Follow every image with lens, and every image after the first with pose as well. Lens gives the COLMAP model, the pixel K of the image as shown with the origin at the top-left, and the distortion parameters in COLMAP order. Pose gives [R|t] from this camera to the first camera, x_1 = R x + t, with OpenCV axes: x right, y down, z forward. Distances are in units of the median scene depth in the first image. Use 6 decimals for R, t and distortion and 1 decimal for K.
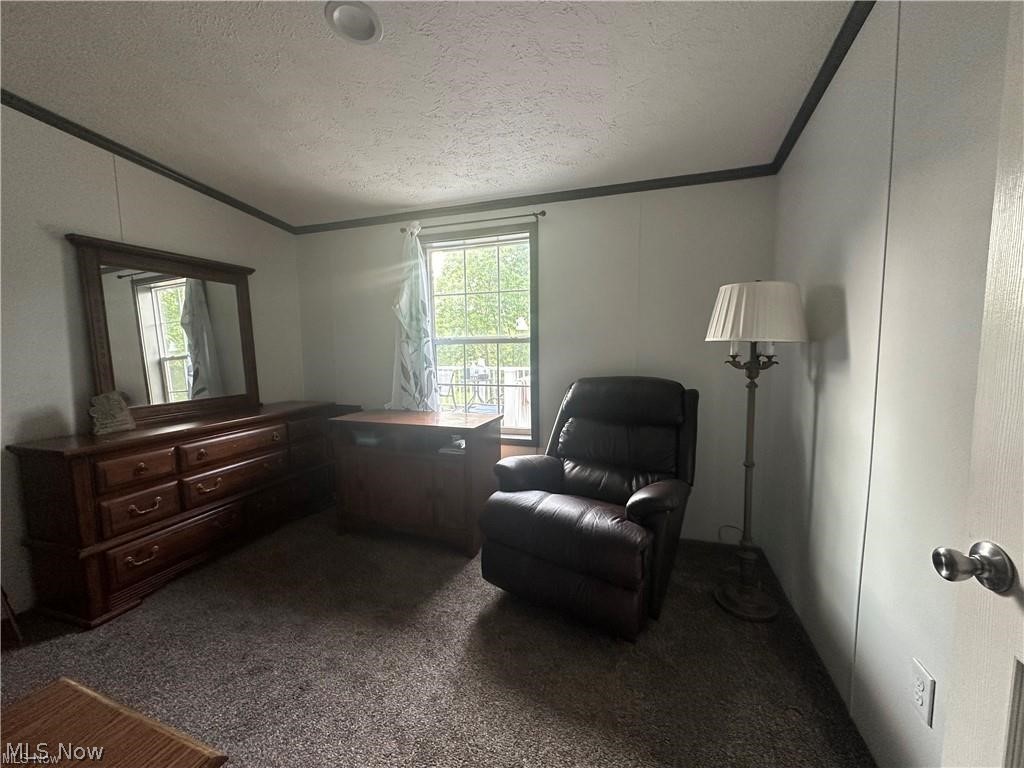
lens RADIAL K [[407.8, 0, 512.4], [0, 407.8, 385.4], [0, 0, 1]] dist [-0.005086, 0.000735]
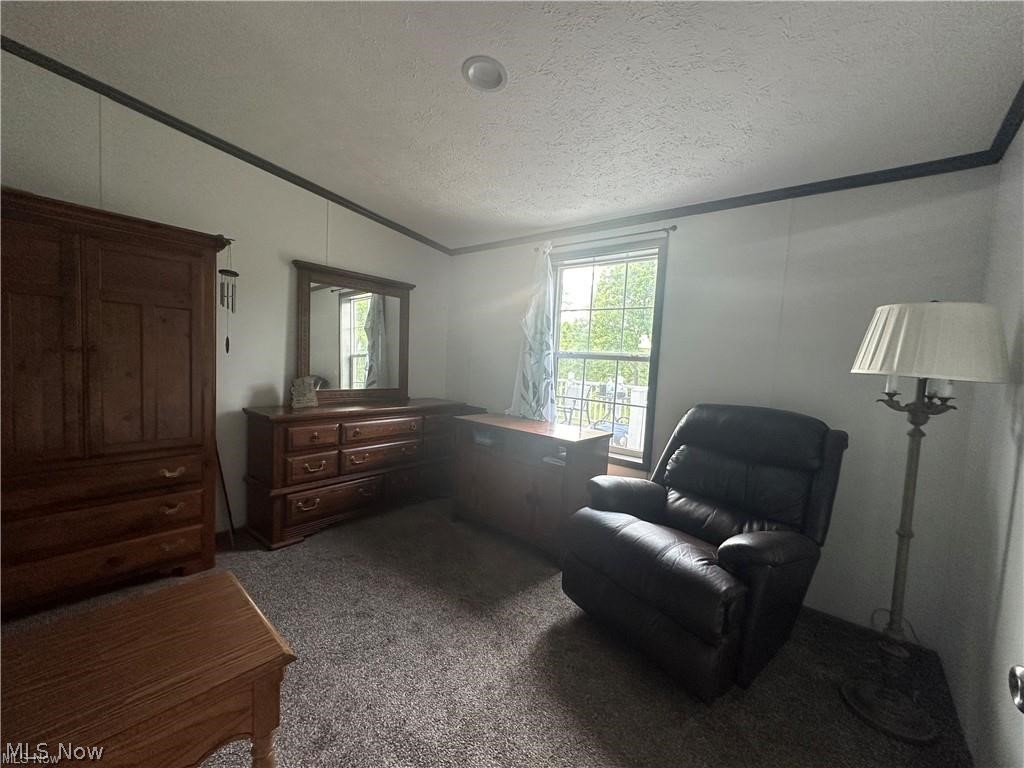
lens RADIAL K [[407.8, 0, 512.4], [0, 407.8, 385.4], [0, 0, 1]] dist [-0.005086, 0.000735]
pose [[0.931215, 0.087603, -0.353785, 0.114824], [-0.100528, 0.994766, -0.018283, 0.000613], [0.350331, 0.052591, 0.935148, -0.008163]]
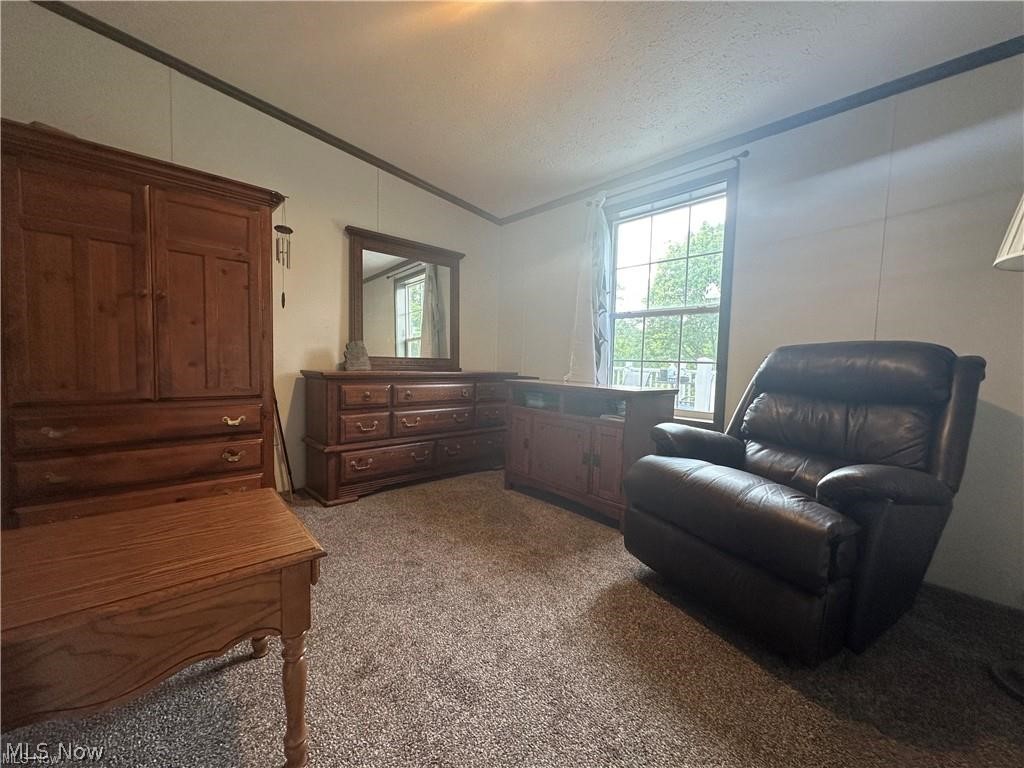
lens RADIAL K [[407.8, 0, 512.4], [0, 407.8, 385.4], [0, 0, 1]] dist [-0.005086, 0.000735]
pose [[0.876424, 0.067626, -0.476768, 0.107165], [-0.085539, 0.996207, -0.015938, 0.140439], [0.473882, 0.054751, 0.878884, 0.064677]]
